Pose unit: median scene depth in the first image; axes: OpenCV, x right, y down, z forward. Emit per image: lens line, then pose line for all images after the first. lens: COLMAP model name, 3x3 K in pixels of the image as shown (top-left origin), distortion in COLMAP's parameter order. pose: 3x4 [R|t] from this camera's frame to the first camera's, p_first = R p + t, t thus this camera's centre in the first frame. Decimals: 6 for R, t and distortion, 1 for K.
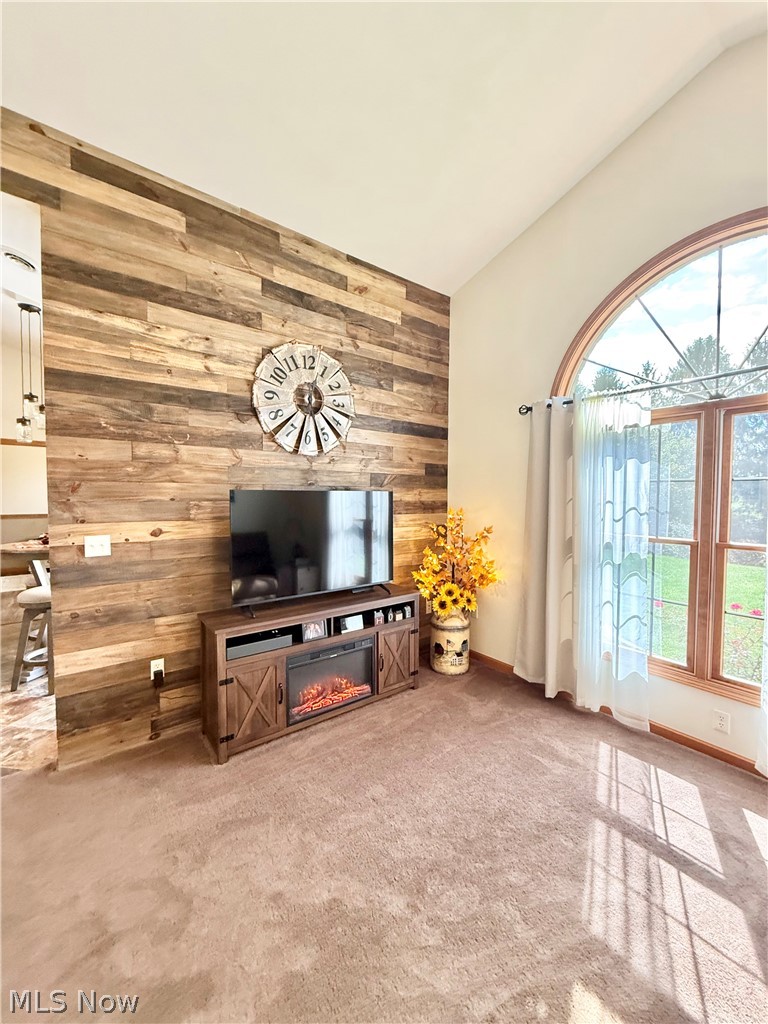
lens RADIAL K [[404.4, 0, 383.1], [0, 404.4, 508.6], [0, 0, 1]] dist [0.000502, 0.000278]
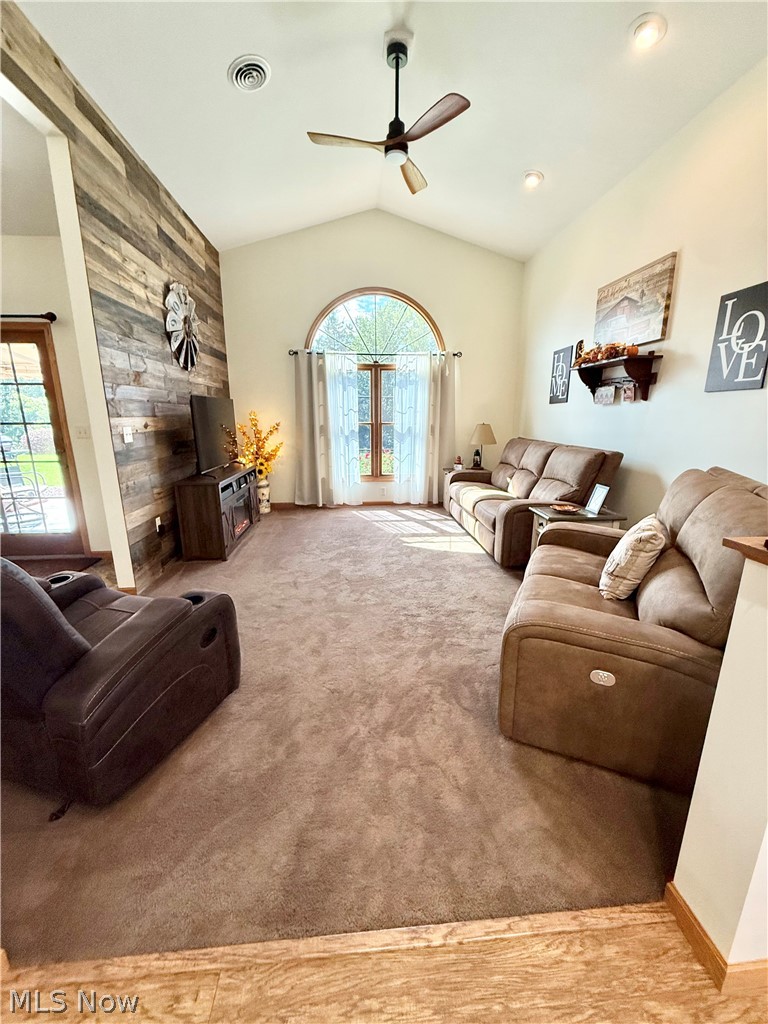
lens RADIAL K [[421.3, 0, 380.2], [0, 421.3, 510.2], [0, 0, 1]] dist [-0.003014, 0.000404]
pose [[0.539845, -0.191258, 0.819748, -1.292780], [0.029362, 0.977531, 0.208735, 0.062156], [-0.841252, -0.088616, 0.533331, -0.416241]]
